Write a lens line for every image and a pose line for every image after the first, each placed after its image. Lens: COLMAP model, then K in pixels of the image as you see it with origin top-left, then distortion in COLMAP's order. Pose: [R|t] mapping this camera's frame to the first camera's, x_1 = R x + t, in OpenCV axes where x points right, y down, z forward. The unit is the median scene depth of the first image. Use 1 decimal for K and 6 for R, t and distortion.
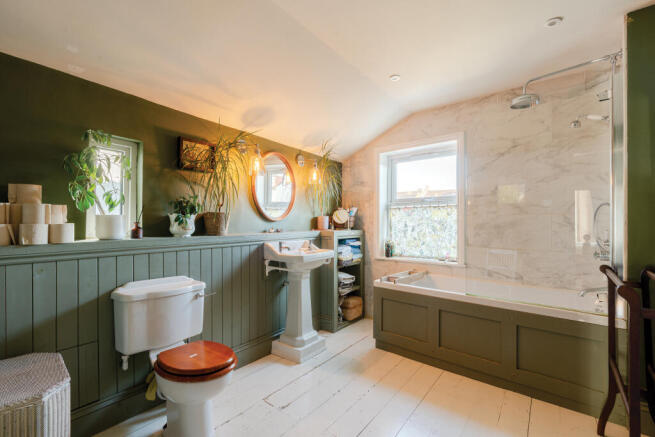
lens RADIAL K [[269.2, 0, 328.5], [0, 269.2, 220.8], [0, 0, 1]] dist [-0.015812, -0.000022]
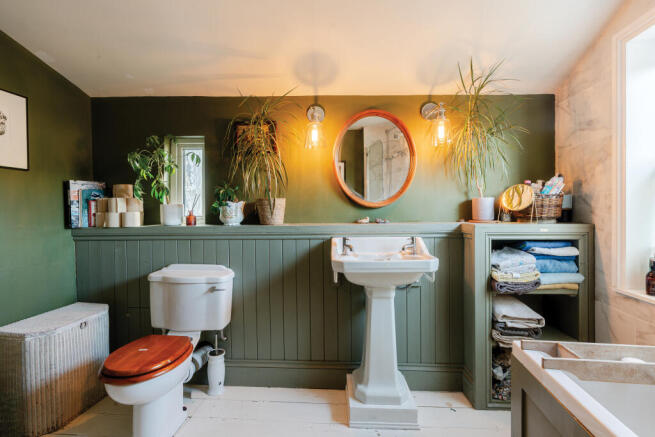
lens RADIAL K [[296.4, 0, 337.1], [0, 296.4, 208.4], [0, 0, 1]] dist [-0.012687, 0.002843]
pose [[0.589586, -0.003085, -0.807700, 0.383646], [0.012834, 0.999902, 0.005549, -0.001280], [0.807604, -0.013638, 0.589568, 0.472293]]
